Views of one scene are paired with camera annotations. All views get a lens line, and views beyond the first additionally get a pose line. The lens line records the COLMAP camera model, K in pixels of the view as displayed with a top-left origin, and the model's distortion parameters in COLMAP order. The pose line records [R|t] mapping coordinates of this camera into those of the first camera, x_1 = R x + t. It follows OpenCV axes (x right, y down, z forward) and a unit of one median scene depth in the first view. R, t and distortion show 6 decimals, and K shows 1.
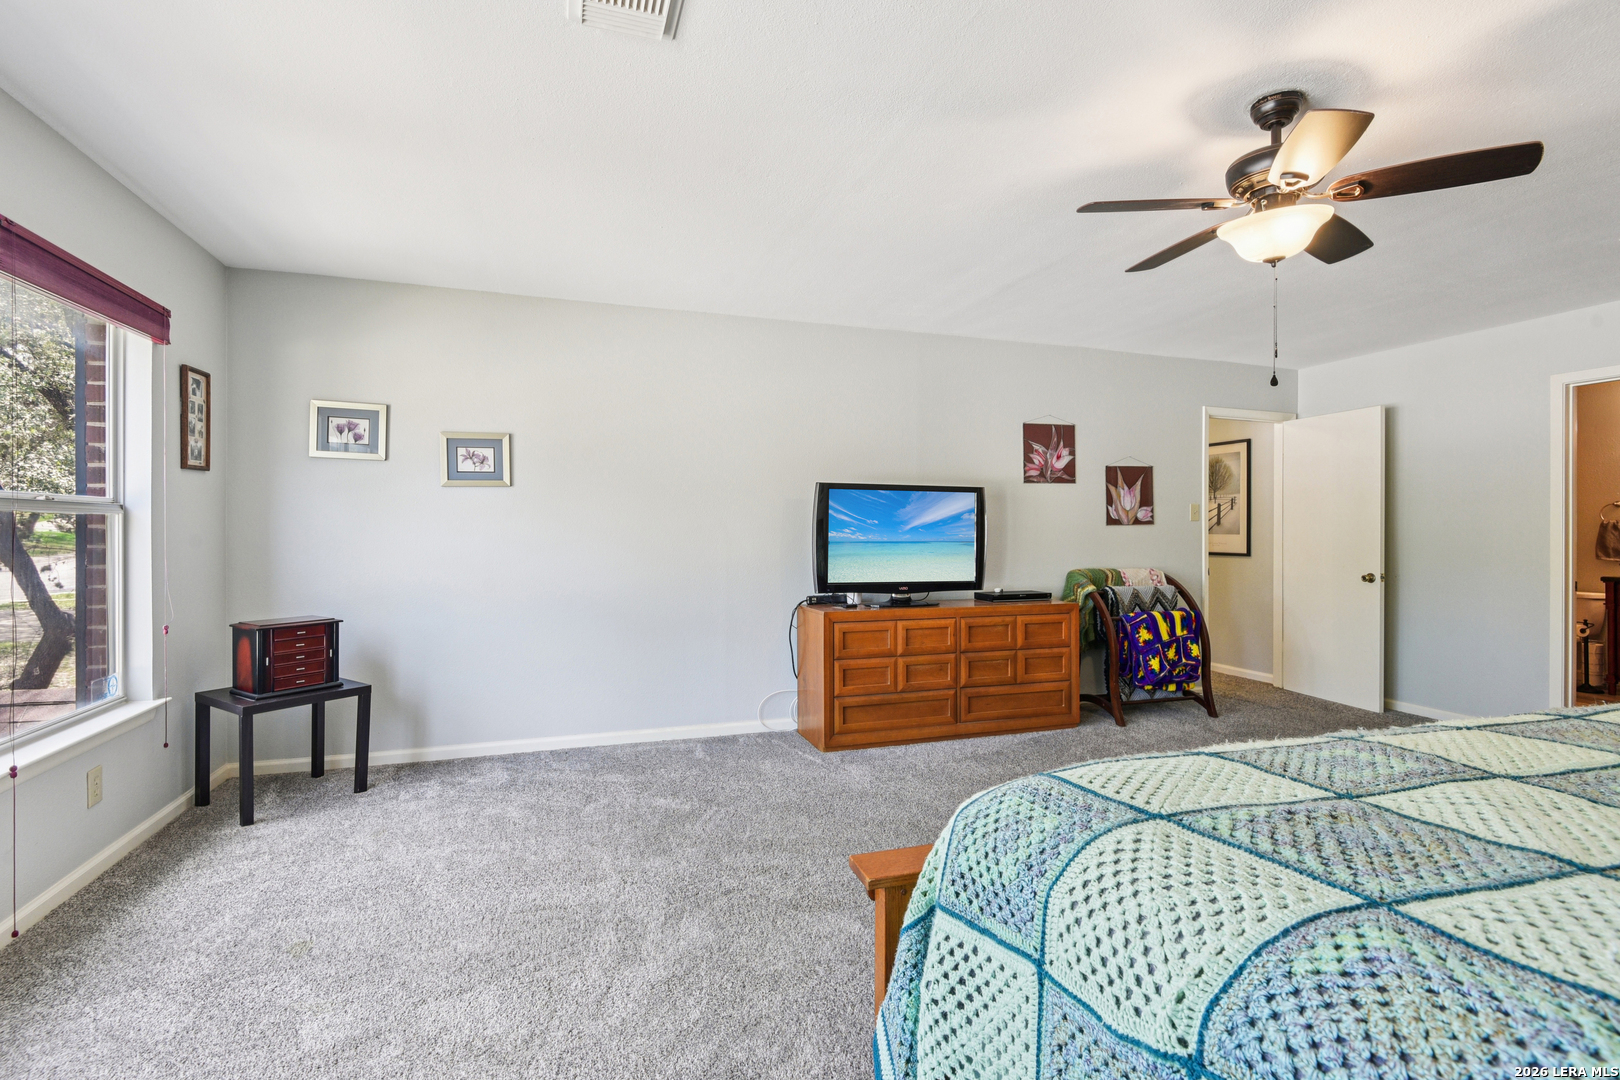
lens RADIAL K [[744.8, 0, 800.9], [0, 744.8, 540.2], [0, 0, 1]] dist [0.004334, -0.005546]
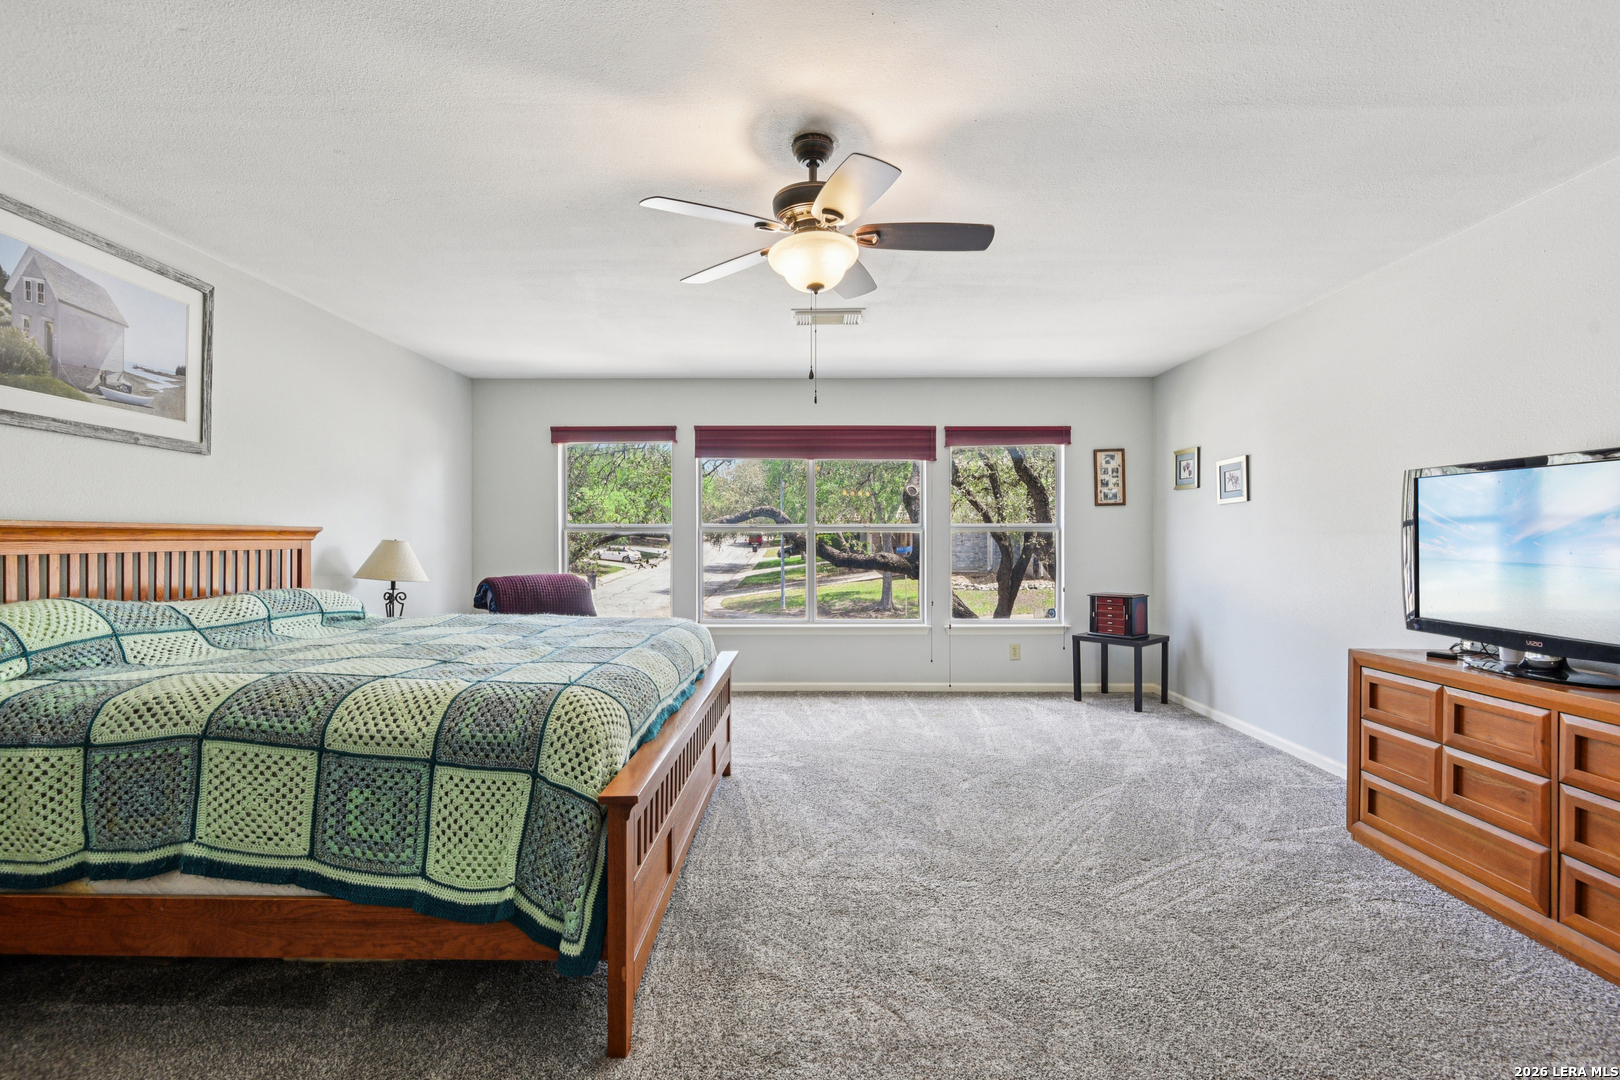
lens RADIAL K [[744.8, 0, 806.3], [0, 744.8, 541.0], [0, 0, 1]] dist [0.004334, -0.005546]
pose [[-0.324274, 0.000830, -0.945963, 0.755508], [-0.014444, 0.999879, 0.005828, -0.005822], [0.945853, 0.015554, -0.324223, 0.602116]]
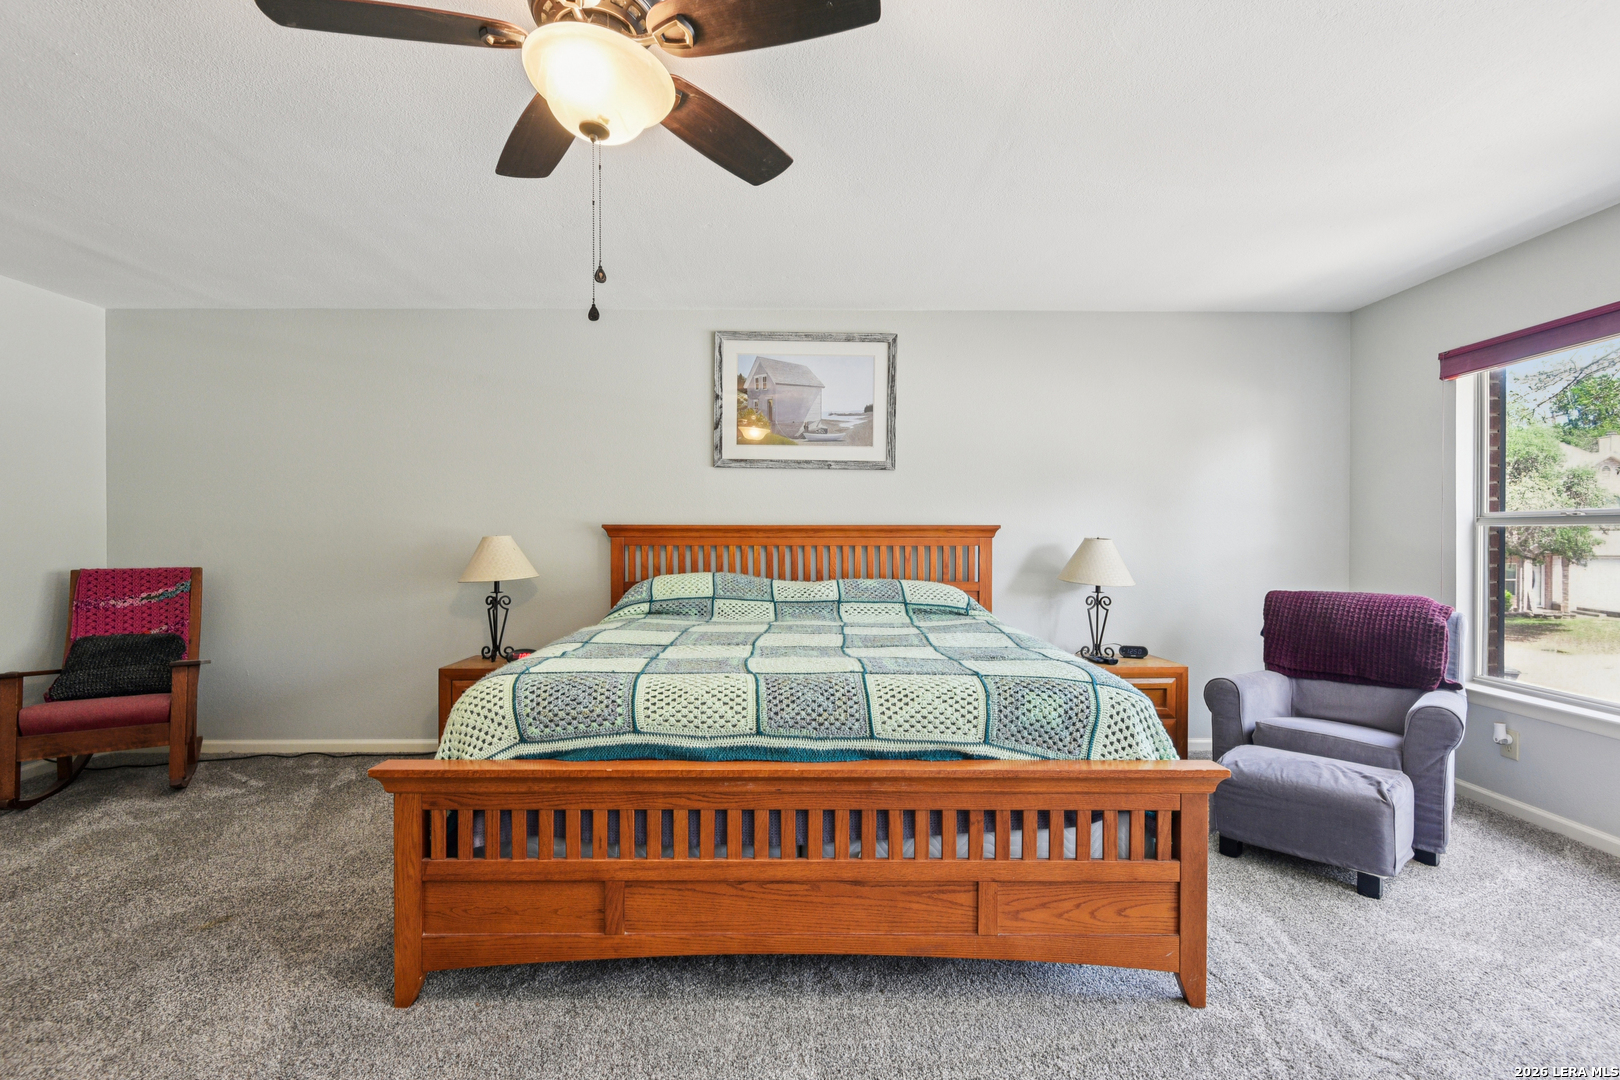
lens RADIAL K [[744.8, 0, 804.8], [0, 744.8, 538.9], [0, 0, 1]] dist [0.004334, -0.005546]
pose [[-0.951387, -0.005360, 0.307951, 0.113894], [0.000981, 0.999791, 0.020435, -0.010596], [-0.307996, 0.019743, -0.951183, 0.712110]]
